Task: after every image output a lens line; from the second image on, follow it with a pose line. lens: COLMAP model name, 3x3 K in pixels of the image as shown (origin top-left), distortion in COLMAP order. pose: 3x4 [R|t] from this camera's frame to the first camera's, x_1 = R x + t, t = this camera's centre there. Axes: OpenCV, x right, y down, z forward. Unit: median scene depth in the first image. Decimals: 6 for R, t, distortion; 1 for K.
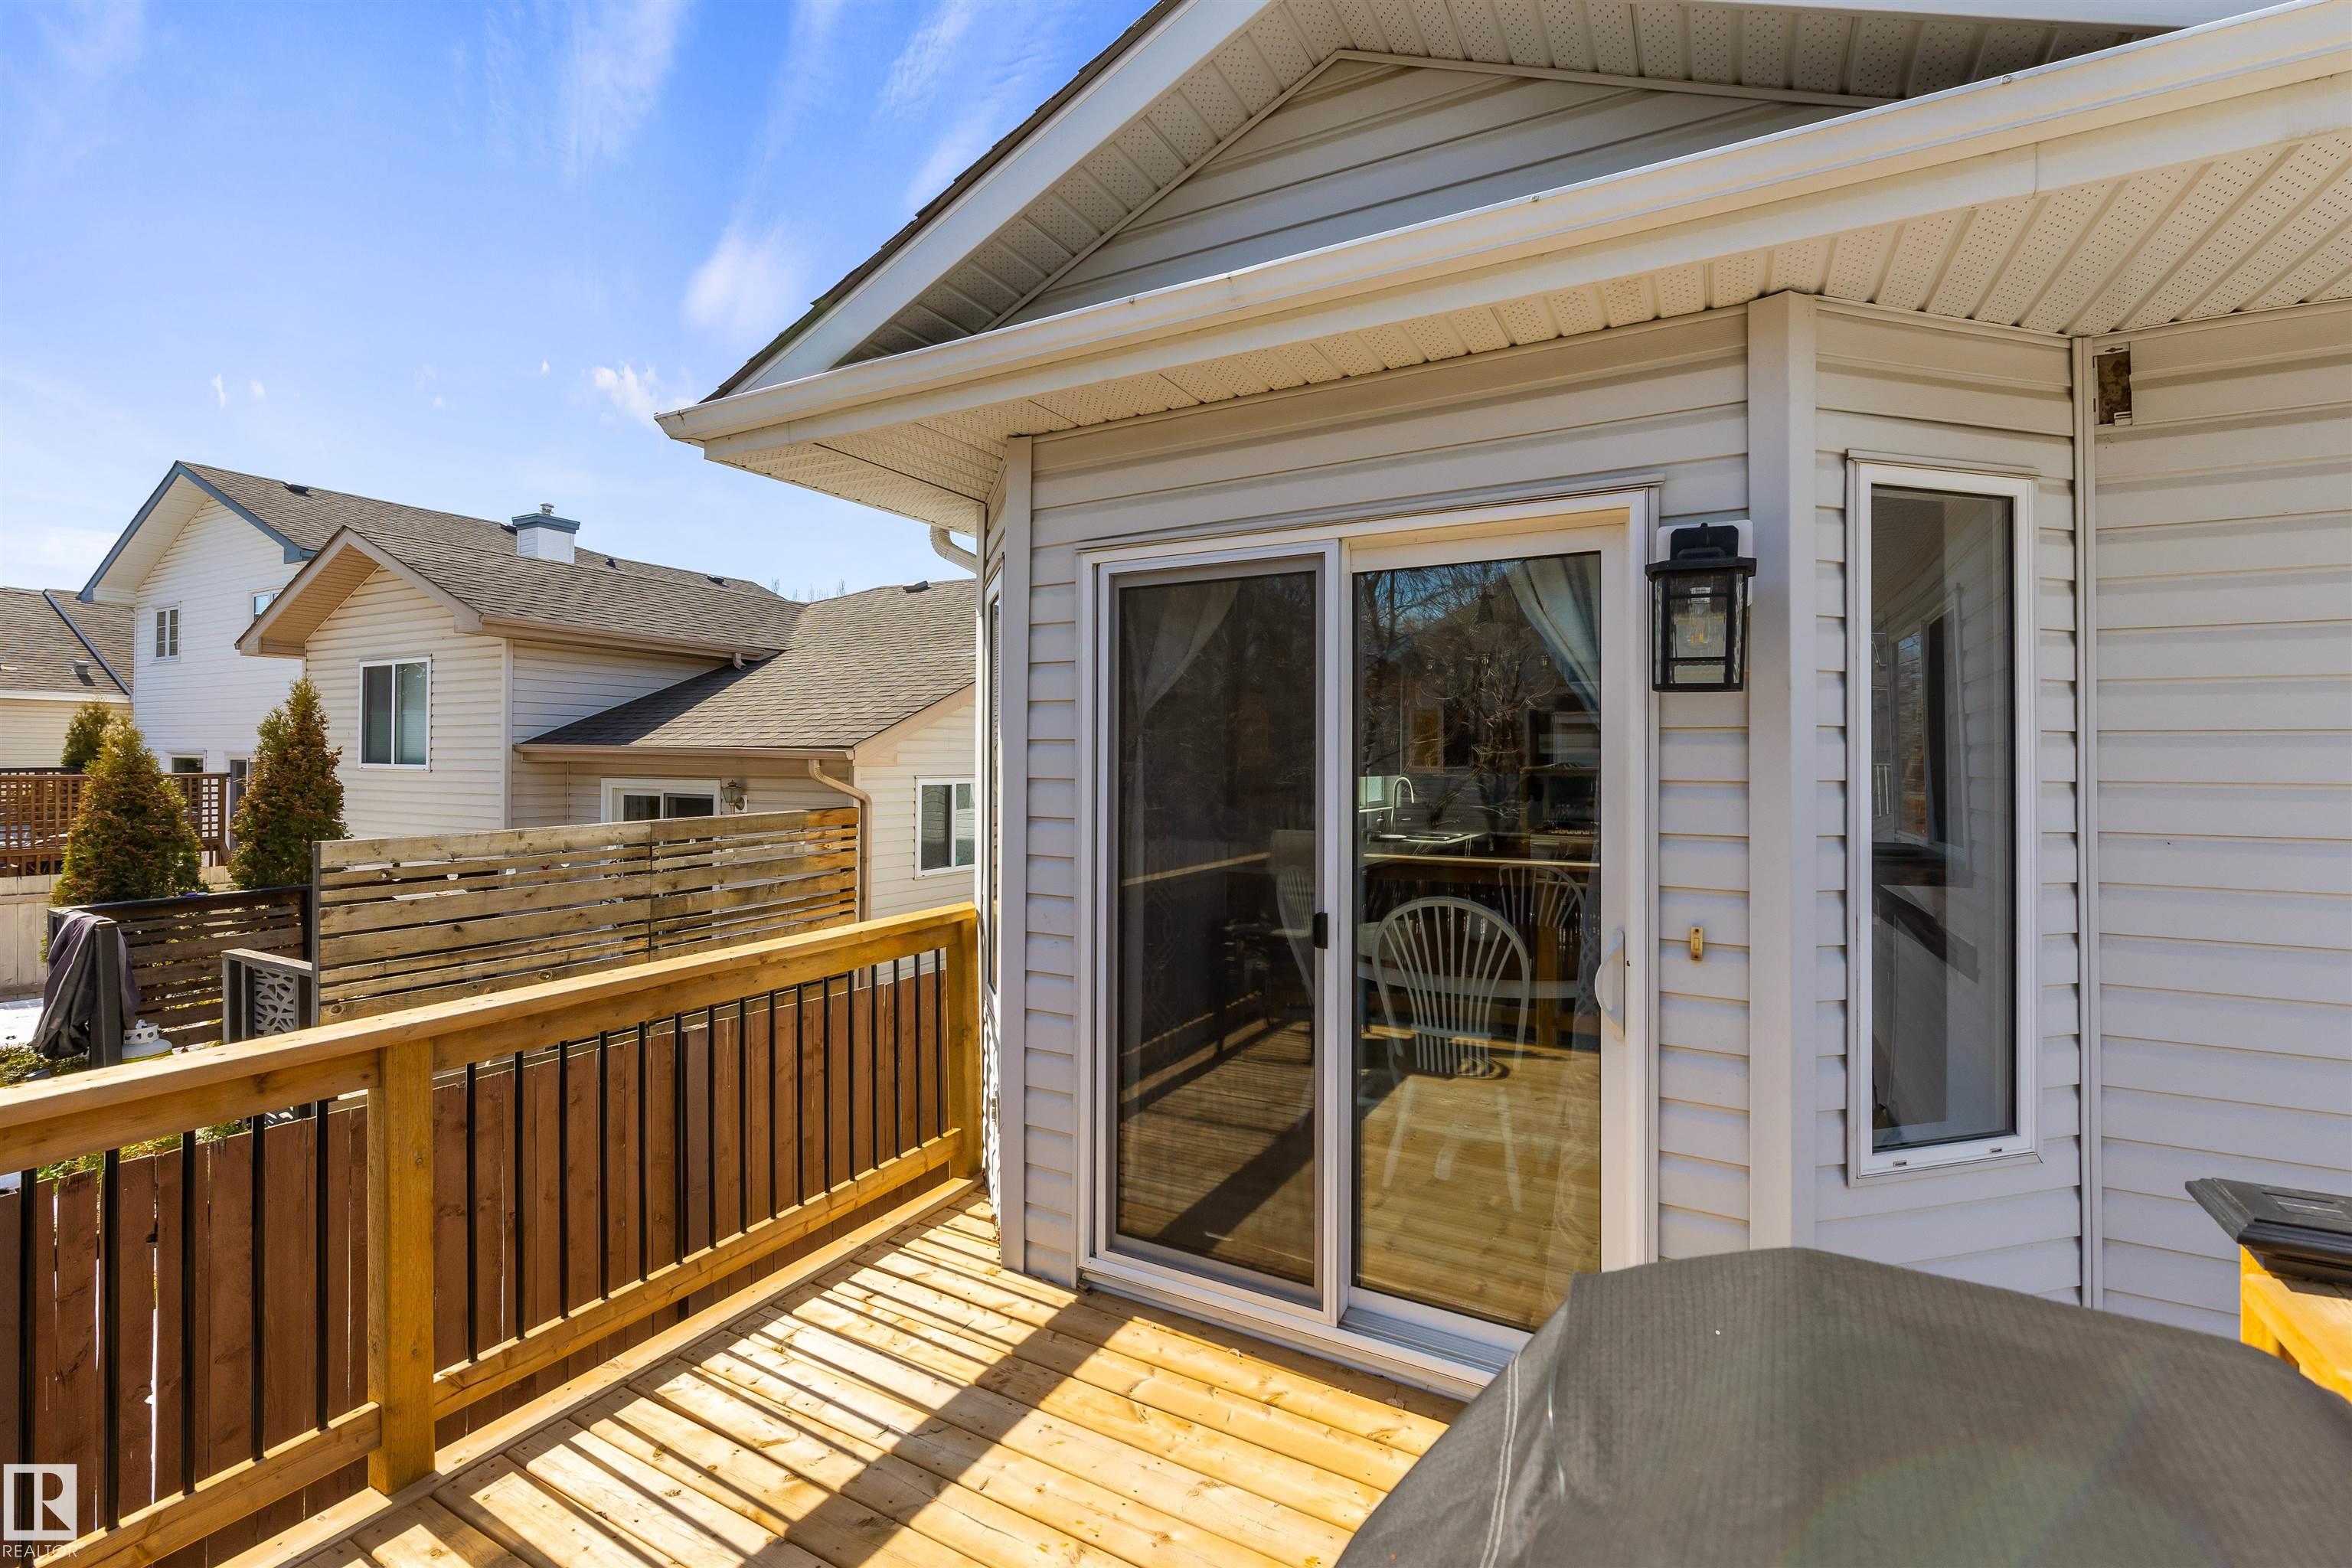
lens RADIAL K [[1019.8, 0, 1180.3], [0, 1019.8, 769.2], [0, 0, 1]] dist [0.000124, -0.000440]
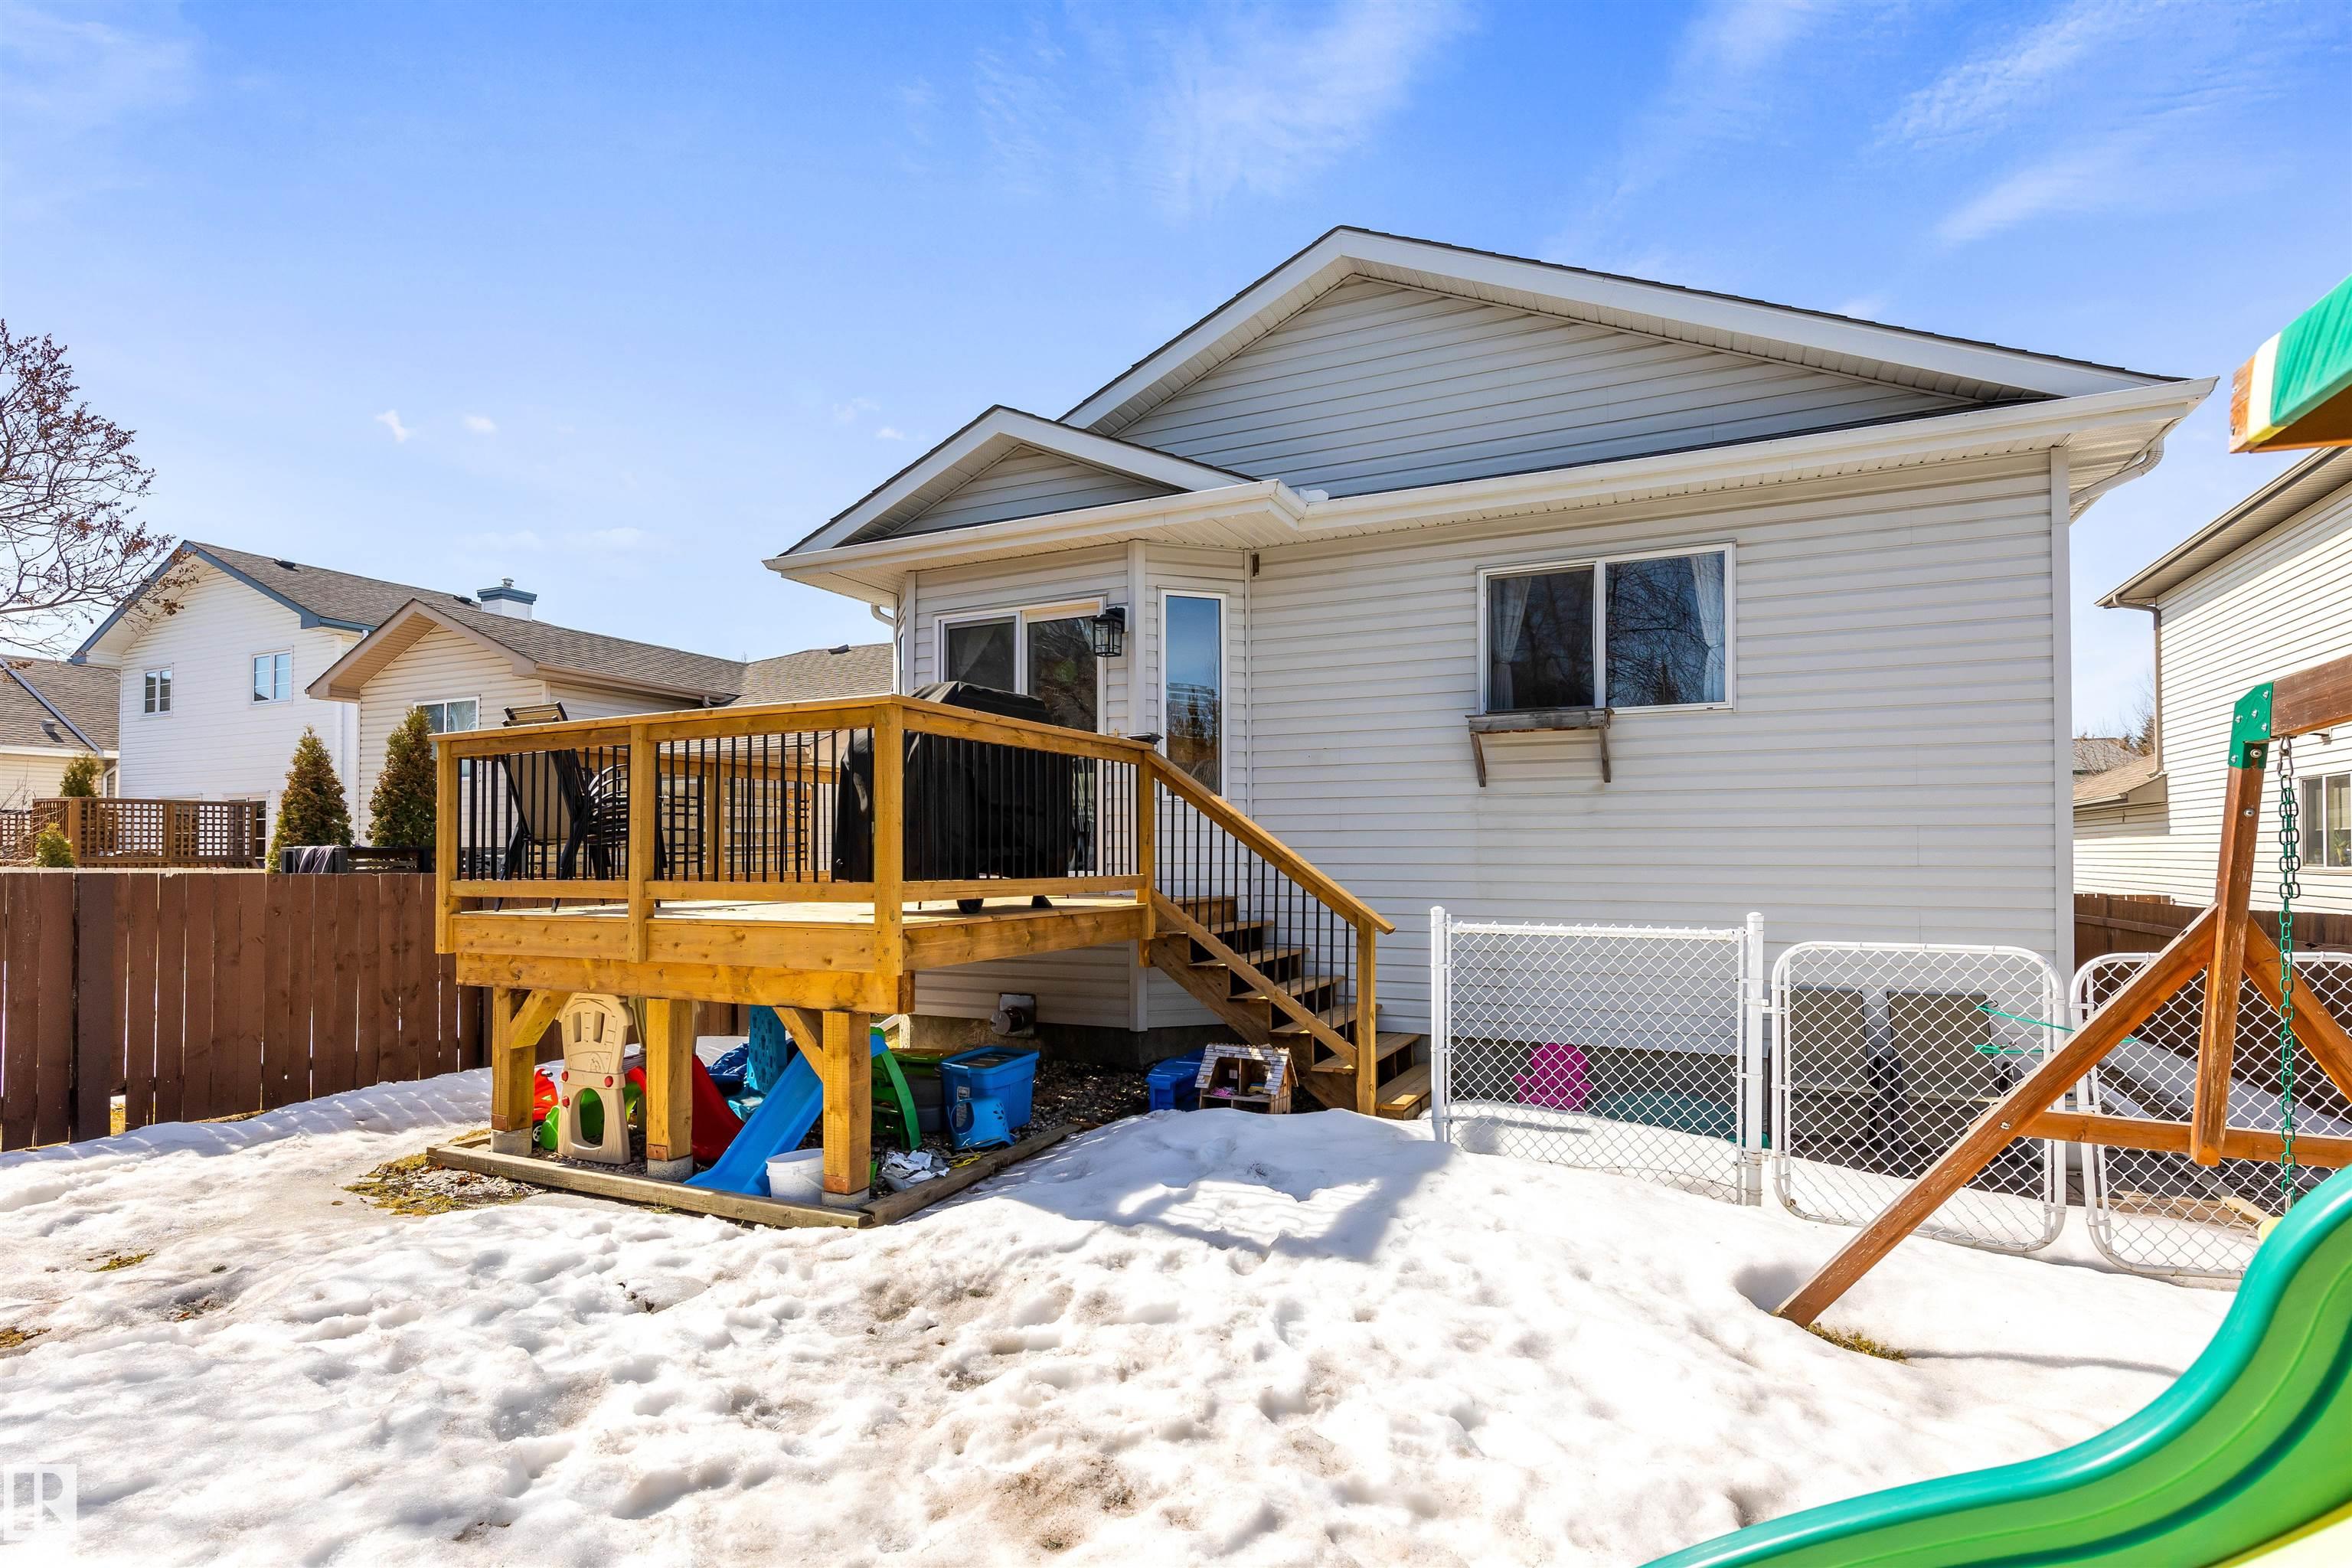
lens RADIAL K [[1149.3, 0, 1176.2], [0, 1149.3, 850.1], [0, 0, 1]] dist [-0.001328, -0.000080]
pose [[0.998688, -0.006093, 0.050840, 0.135545], [0.006989, 0.999823, -0.017476, 0.163491], [-0.050725, 0.017809, 0.998554, -0.723723]]
